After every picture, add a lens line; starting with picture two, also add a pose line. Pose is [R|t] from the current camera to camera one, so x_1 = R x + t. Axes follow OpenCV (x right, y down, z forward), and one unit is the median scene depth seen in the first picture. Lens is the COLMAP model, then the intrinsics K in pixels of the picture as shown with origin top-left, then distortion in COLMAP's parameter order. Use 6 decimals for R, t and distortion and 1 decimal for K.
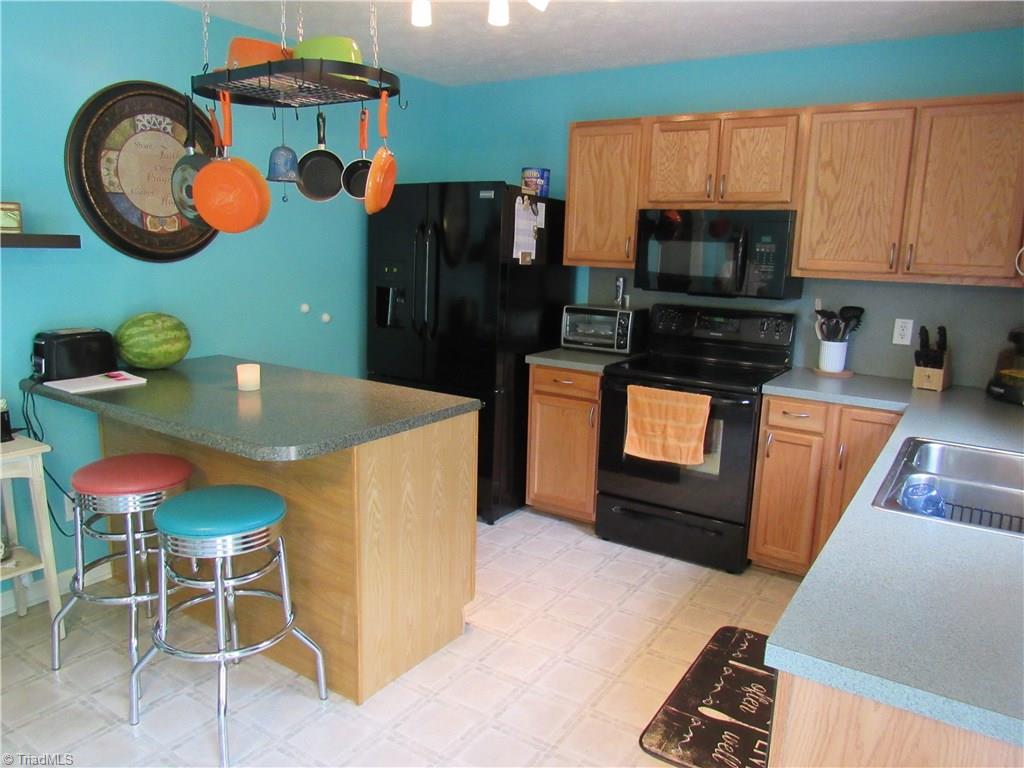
lens RADIAL K [[734.6, 0, 513.4], [0, 734.6, 383.4], [0, 0, 1]] dist [-0.036639, 0.015444]
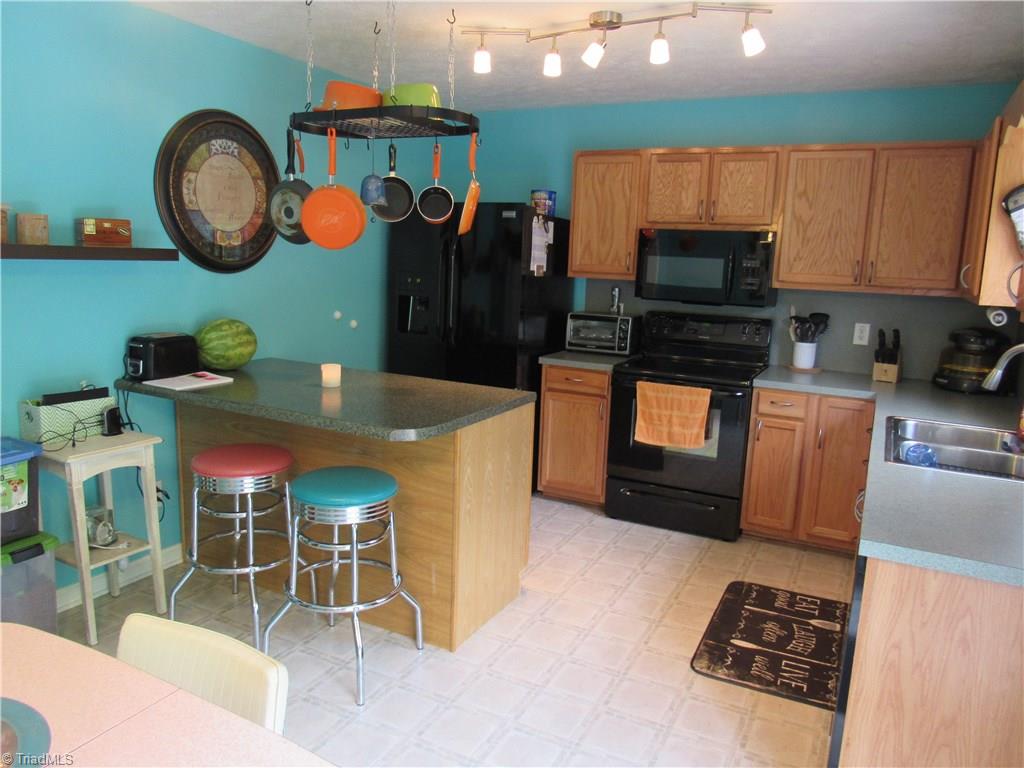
lens RADIAL K [[734.6, 0, 510.6], [0, 734.6, 383.6], [0, 0, 1]] dist [-0.036639, 0.015444]
pose [[0.994450, -0.010867, 0.104643, -0.184290], [0.011959, 0.999880, -0.009814, 0.016965], [-0.104524, 0.011011, 0.994461, -0.143791]]
